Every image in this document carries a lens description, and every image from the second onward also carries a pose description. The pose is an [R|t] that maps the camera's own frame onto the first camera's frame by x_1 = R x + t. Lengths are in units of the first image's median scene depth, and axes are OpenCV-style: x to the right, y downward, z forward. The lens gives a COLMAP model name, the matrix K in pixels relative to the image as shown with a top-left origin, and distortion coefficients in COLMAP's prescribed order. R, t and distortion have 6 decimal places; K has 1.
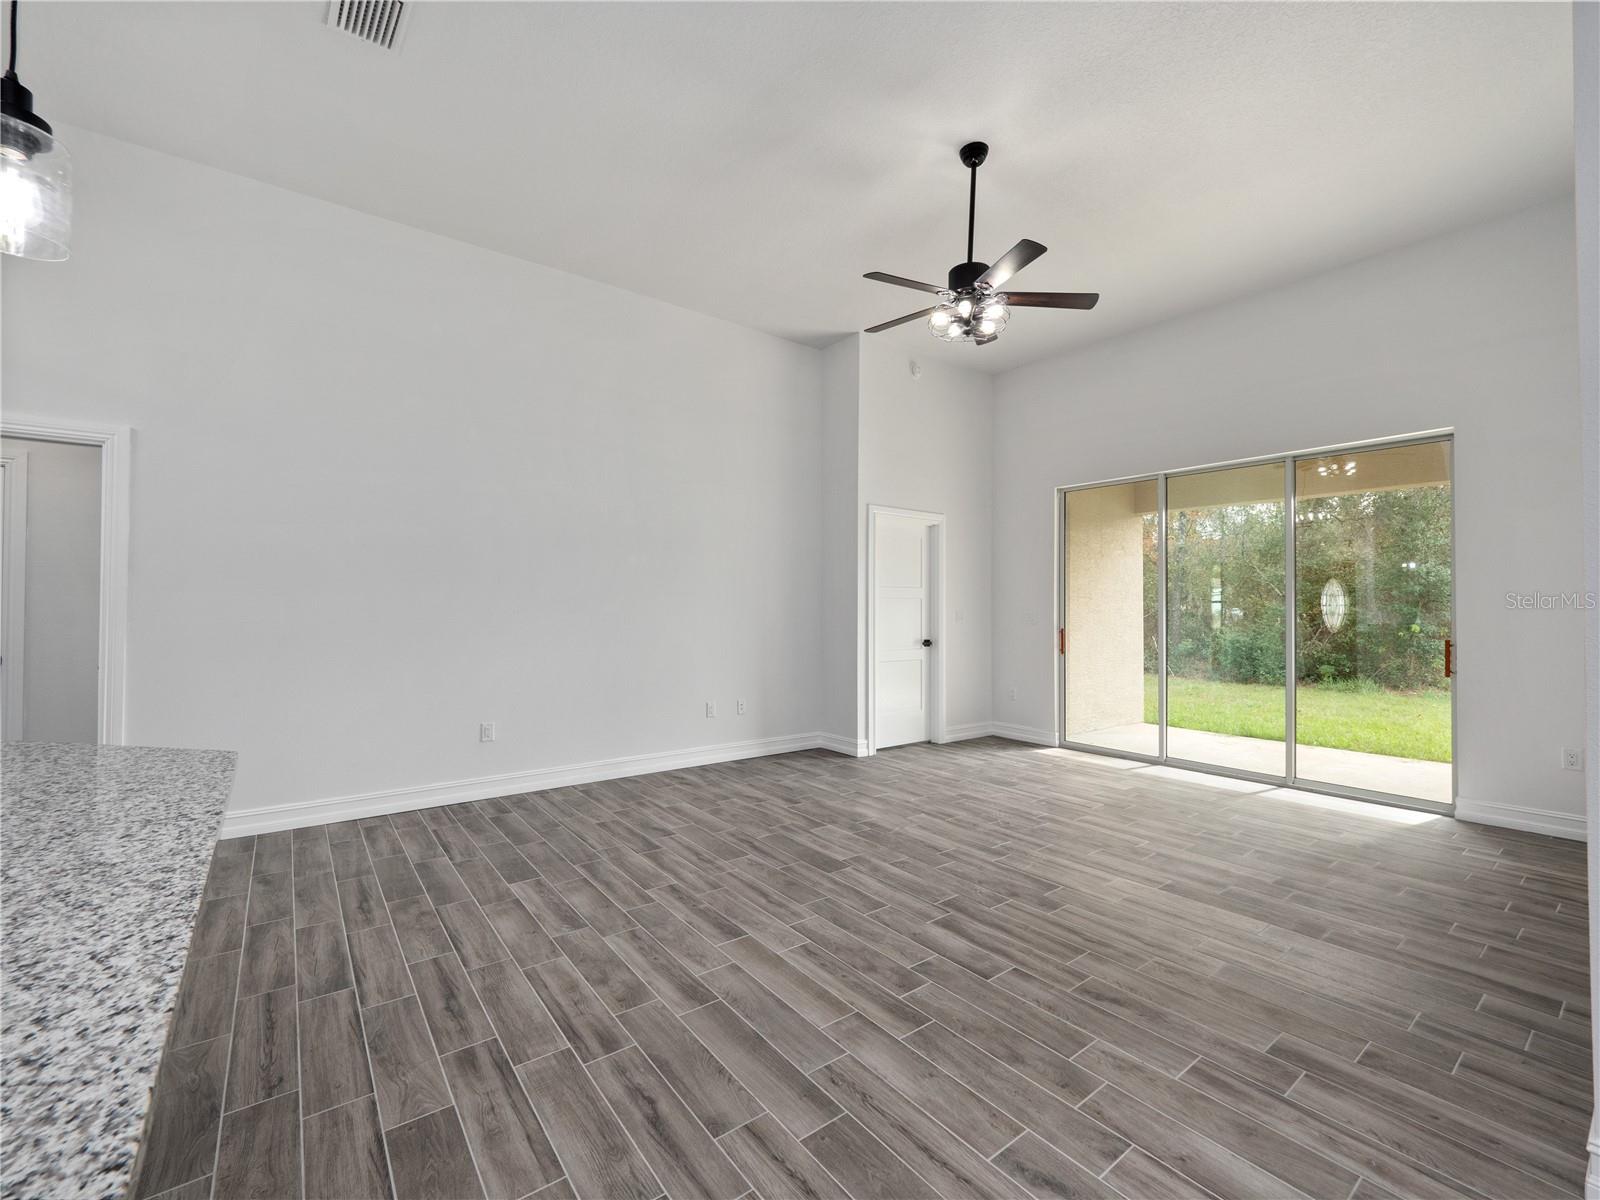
lens RADIAL K [[676.1, 0, 785.3], [0, 676.1, 597.6], [0, 0, 1]] dist [-0.005058, 0.001010]
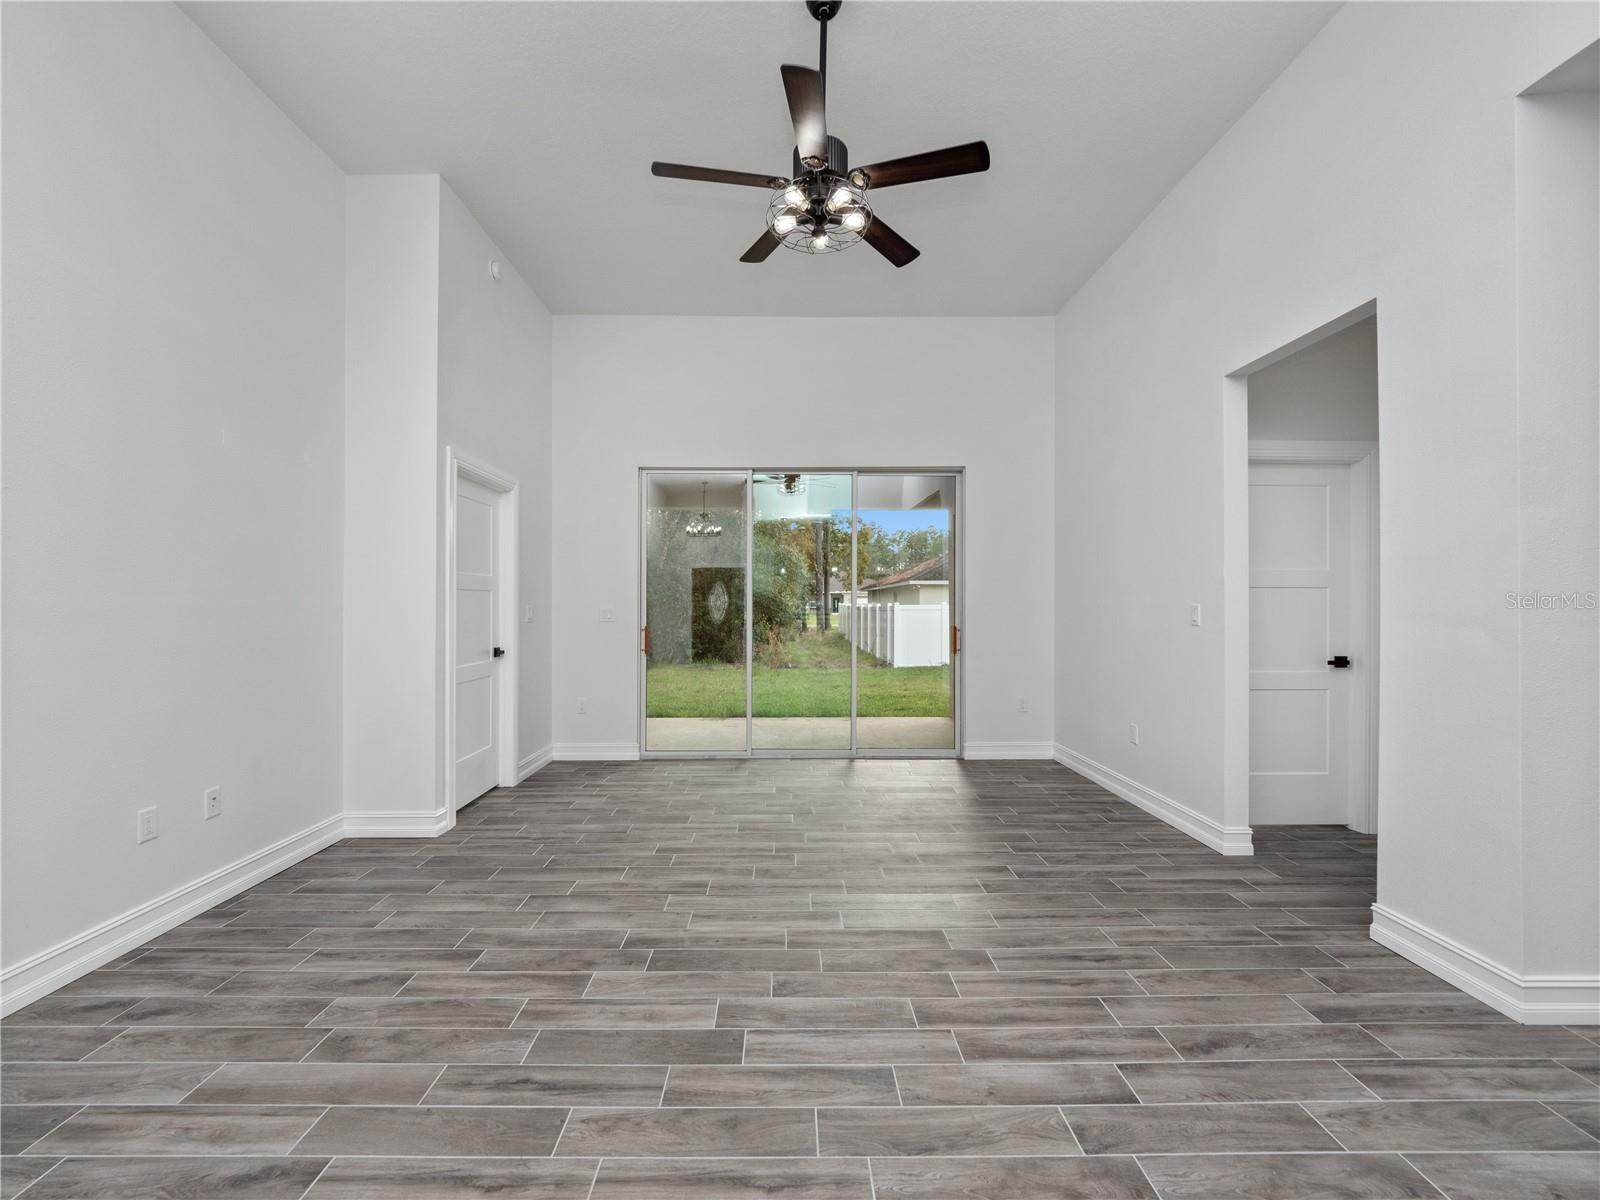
lens RADIAL K [[676.1, 0, 784.9], [0, 676.1, 601.4], [0, 0, 1]] dist [-0.005058, 0.001010]
pose [[0.594958, -0.005381, 0.803739, -0.420268], [-0.005865, 0.999922, 0.011036, 0.003543], [-0.803736, -0.011280, 0.594880, 0.696392]]
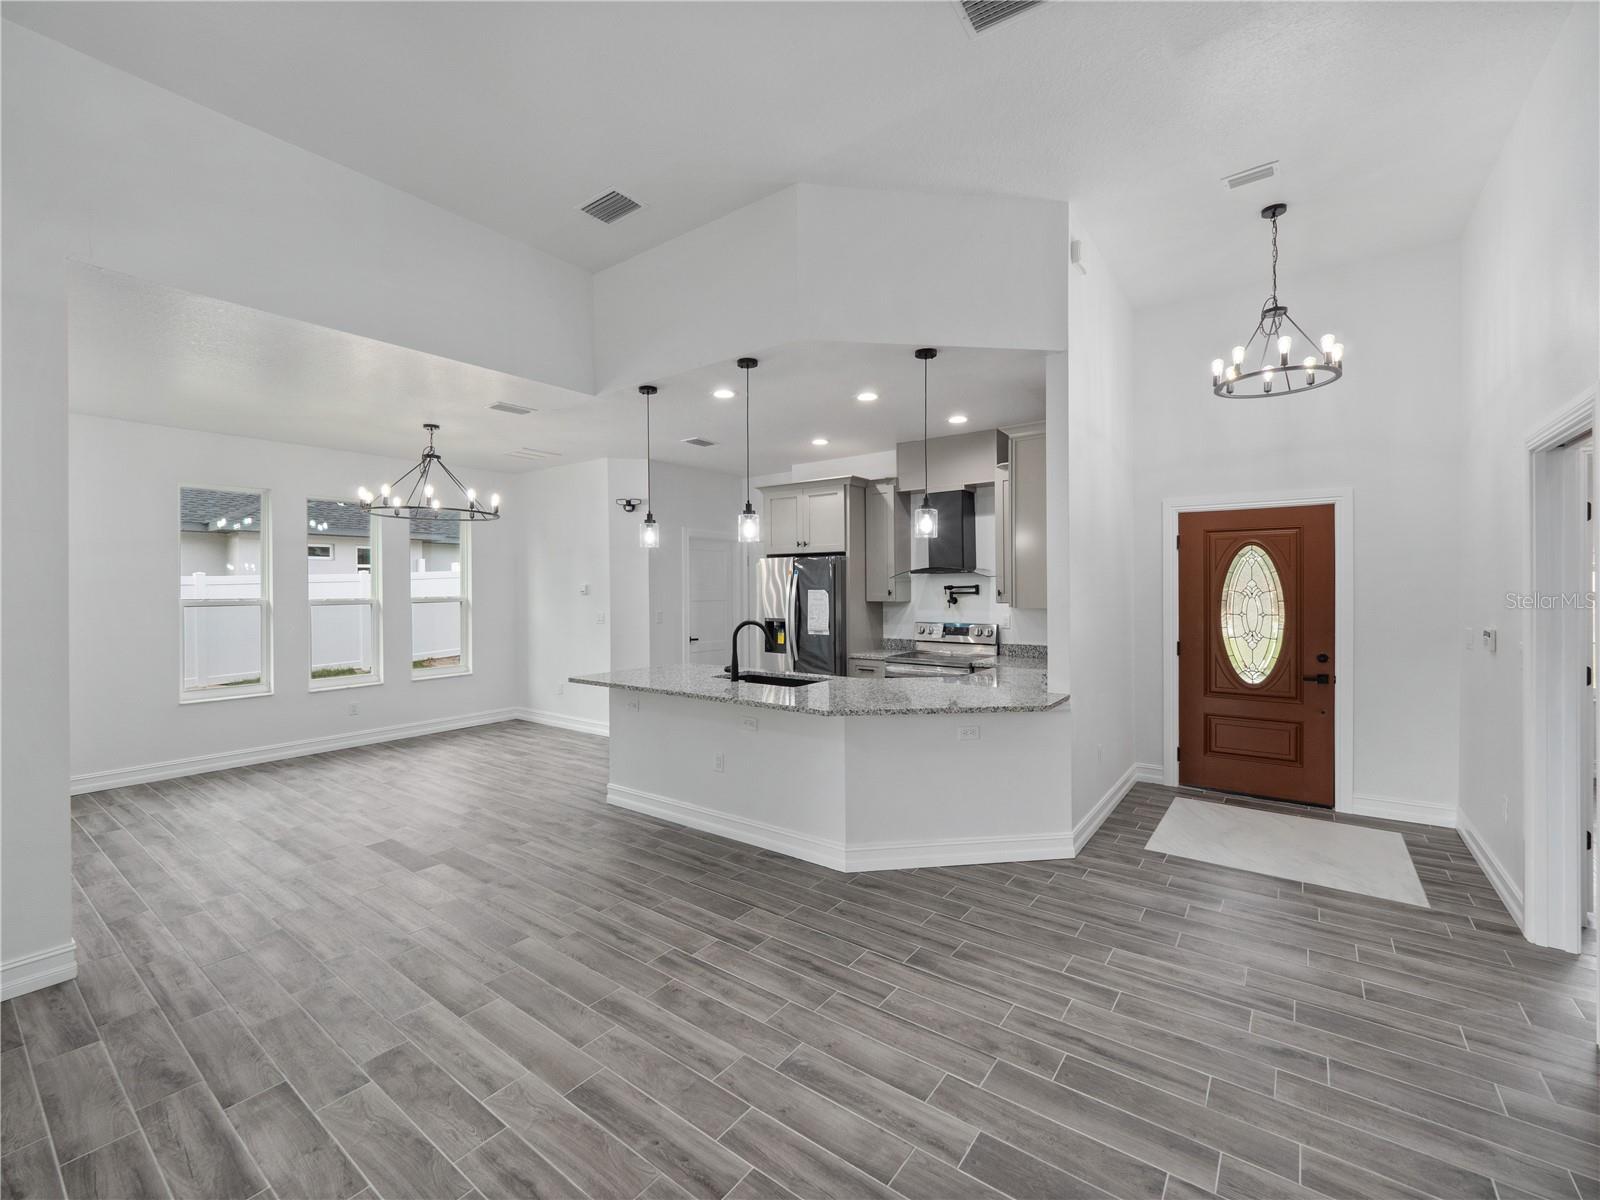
lens RADIAL K [[676.1, 0, 788.7], [0, 676.1, 587.8], [0, 0, 1]] dist [-0.005058, 0.001010]
pose [[-0.958885, 0.000337, -0.283796, -0.073409], [0.003180, 0.999949, -0.009557, -0.067307], [0.283778, -0.010067, -0.958837, 1.634333]]
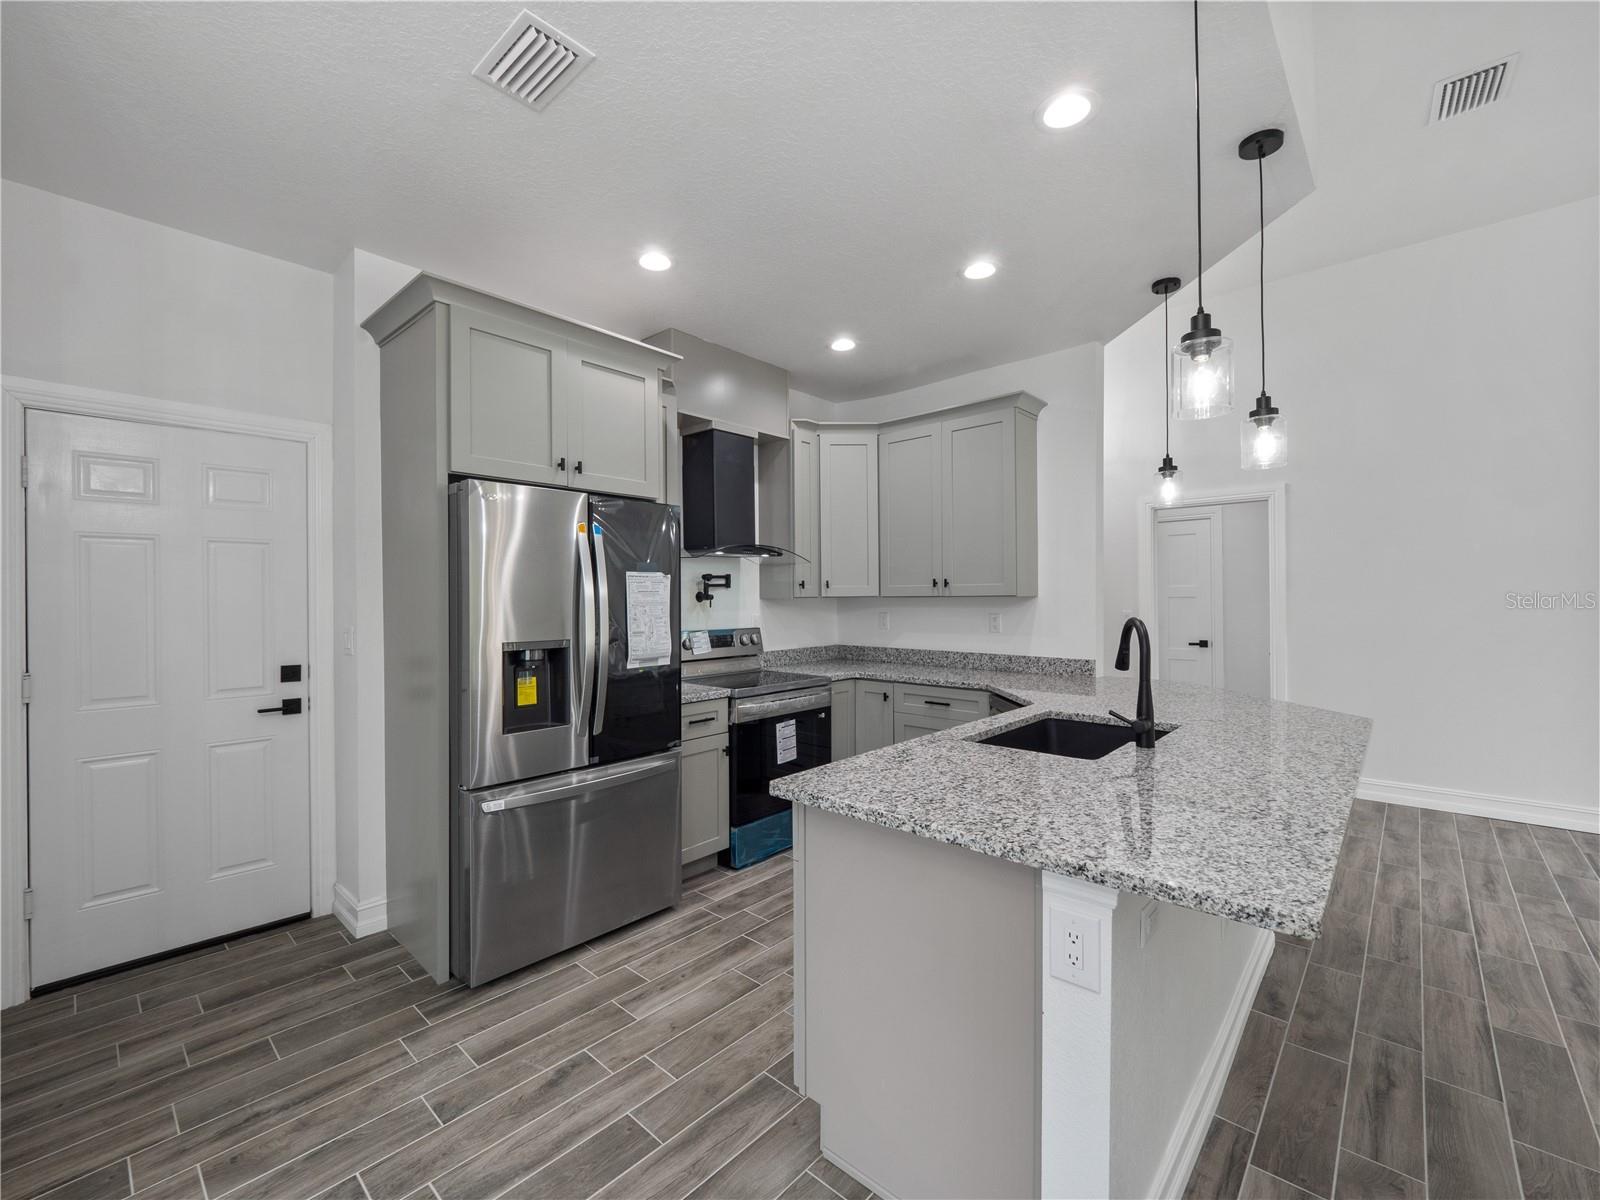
lens RADIAL K [[676.1, 0, 791.7], [0, 676.1, 593.9], [0, 0, 1]] dist [-0.005058, 0.001010]
pose [[0.184178, -0.011353, -0.982827, 0.253191], [0.019665, 0.999776, -0.007863, -0.037292], [0.982696, -0.017879, 0.184360, -0.319173]]
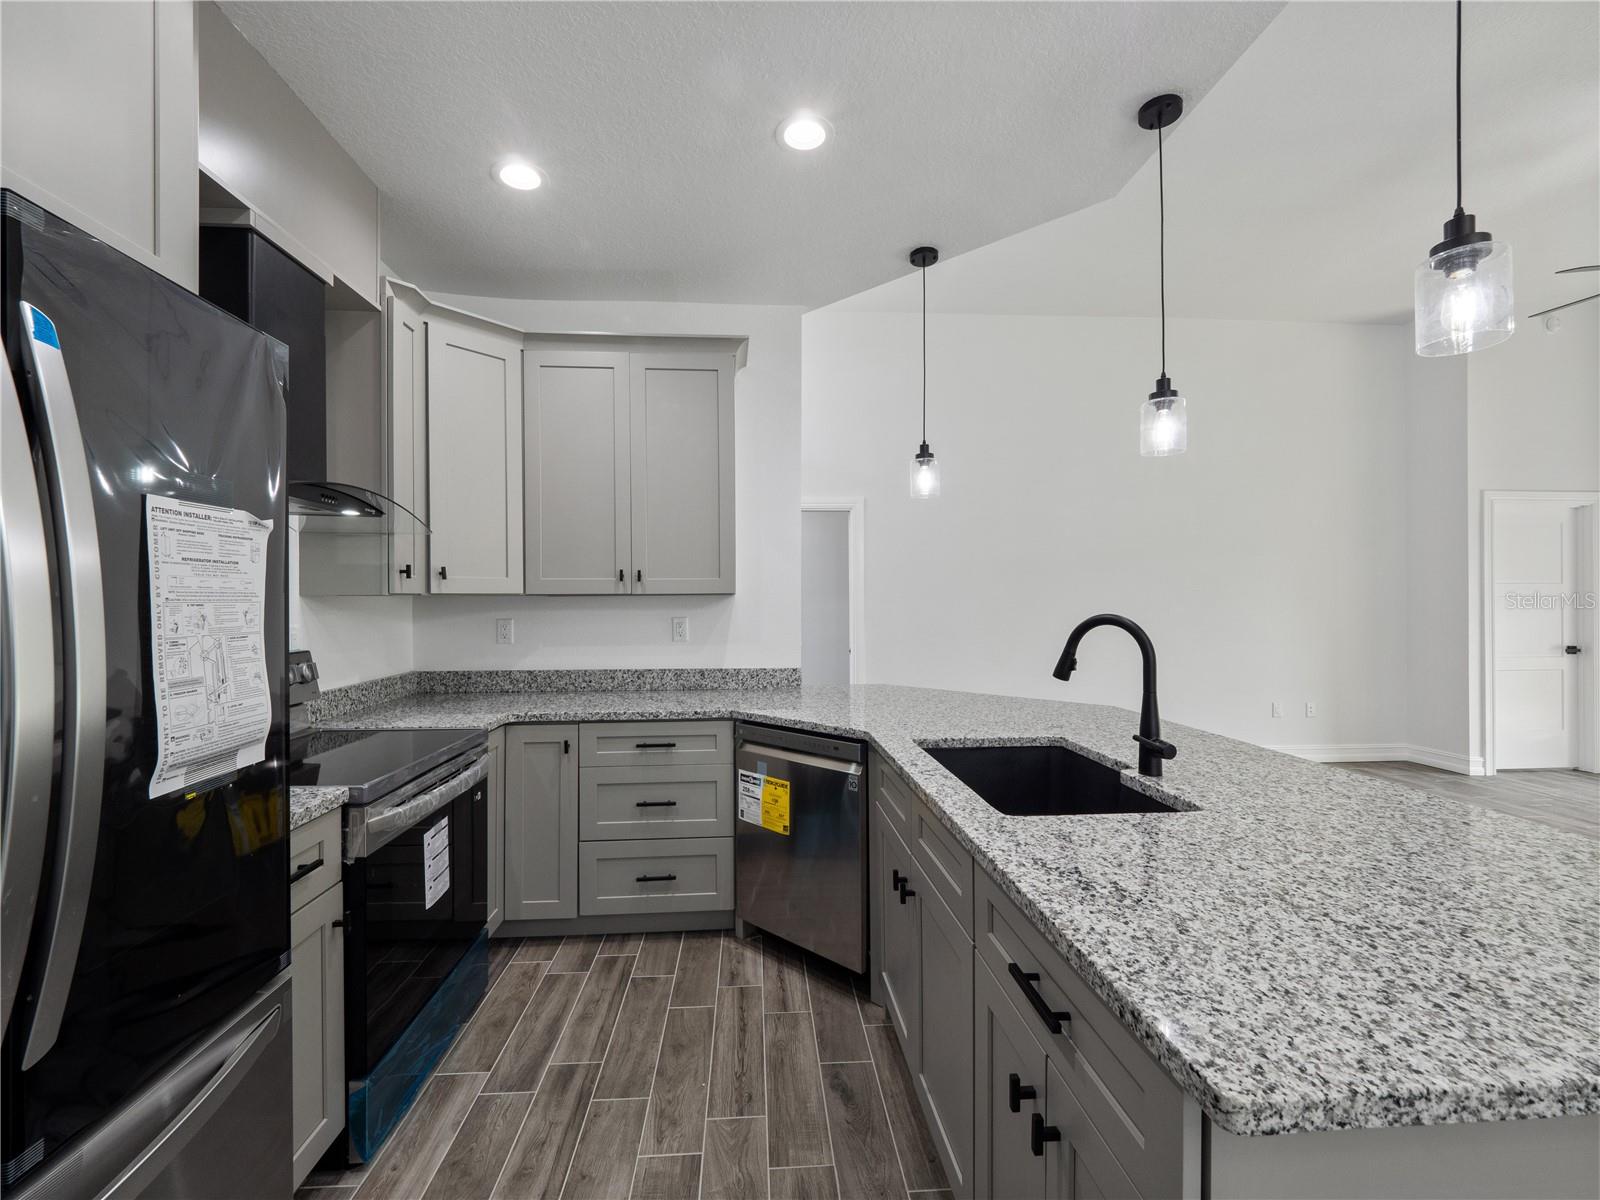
lens RADIAL K [[676.1, 0, 795.1], [0, 676.1, 600.0], [0, 0, 1]] dist [-0.005058, 0.001010]
pose [[0.839624, -0.009417, -0.543087, -0.320804], [0.015317, 0.999863, 0.006342, -0.030925], [0.542952, -0.013643, 0.839653, -0.468514]]
